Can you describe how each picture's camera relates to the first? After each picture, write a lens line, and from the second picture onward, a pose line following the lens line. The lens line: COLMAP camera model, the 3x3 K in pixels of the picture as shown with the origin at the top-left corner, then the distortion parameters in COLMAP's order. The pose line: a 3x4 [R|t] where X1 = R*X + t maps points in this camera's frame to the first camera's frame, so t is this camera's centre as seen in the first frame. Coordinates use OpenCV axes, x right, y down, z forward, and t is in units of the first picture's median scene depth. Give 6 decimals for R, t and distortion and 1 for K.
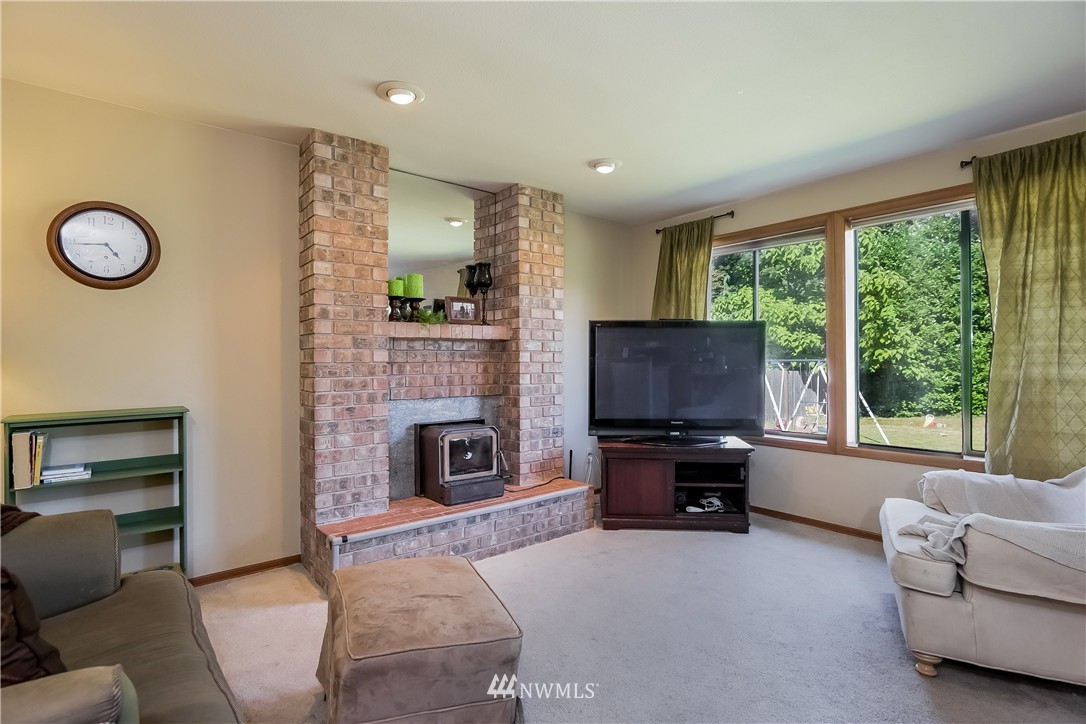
lens RADIAL K [[523.4, 0, 543.0], [0, 523.4, 362.0], [0, 0, 1]] dist [-0.014894, 0.000662]
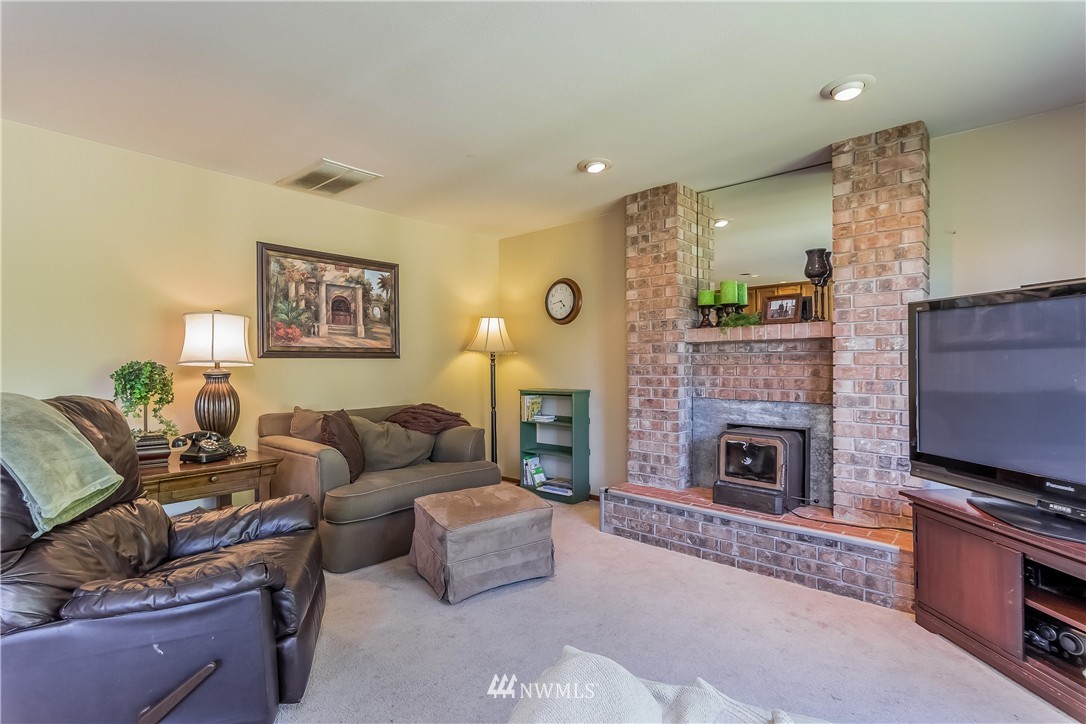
lens RADIAL K [[523.4, 0, 543.0], [0, 523.4, 362.0], [0, 0, 1]] dist [-0.014894, 0.000662]
pose [[0.138505, 0.001243, -0.990361, 0.762095], [-0.001779, 0.999998, 0.001006, -0.004532], [0.990360, 0.001623, 0.138507, 0.492149]]
